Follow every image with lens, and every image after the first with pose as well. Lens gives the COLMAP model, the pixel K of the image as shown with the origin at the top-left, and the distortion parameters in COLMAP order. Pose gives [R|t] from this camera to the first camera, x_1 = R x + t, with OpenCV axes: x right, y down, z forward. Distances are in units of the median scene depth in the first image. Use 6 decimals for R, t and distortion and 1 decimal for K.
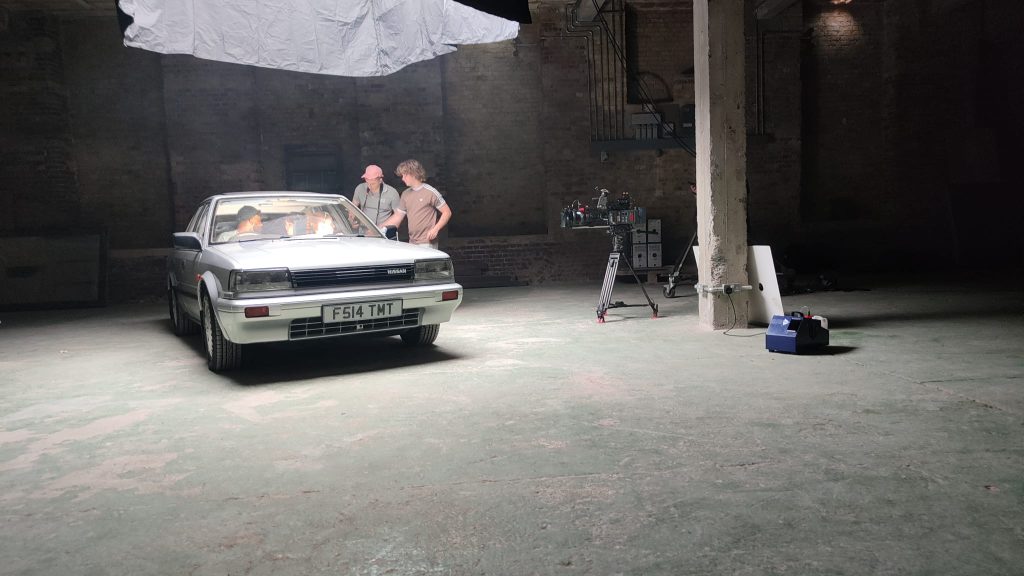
lens RADIAL K [[786.5, 0, 545.9], [0, 786.5, 297.9], [0, 0, 1]] dist [-0.000039, 0.003681]
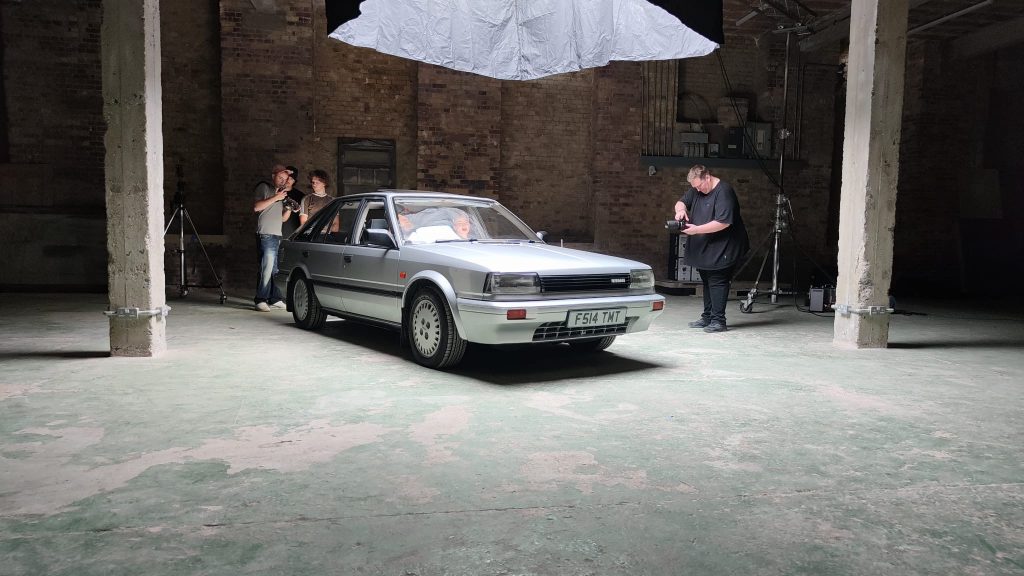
lens RADIAL K [[786.5, 0, 508.4], [0, 786.5, 310.3], [0, 0, 1]] dist [-0.000039, 0.003681]
pose [[0.993324, 0.049522, 0.104191, -0.270561], [-0.050969, 0.998637, 0.011272, 0.000916], [-0.103490, -0.016508, 0.994493, -0.014148]]
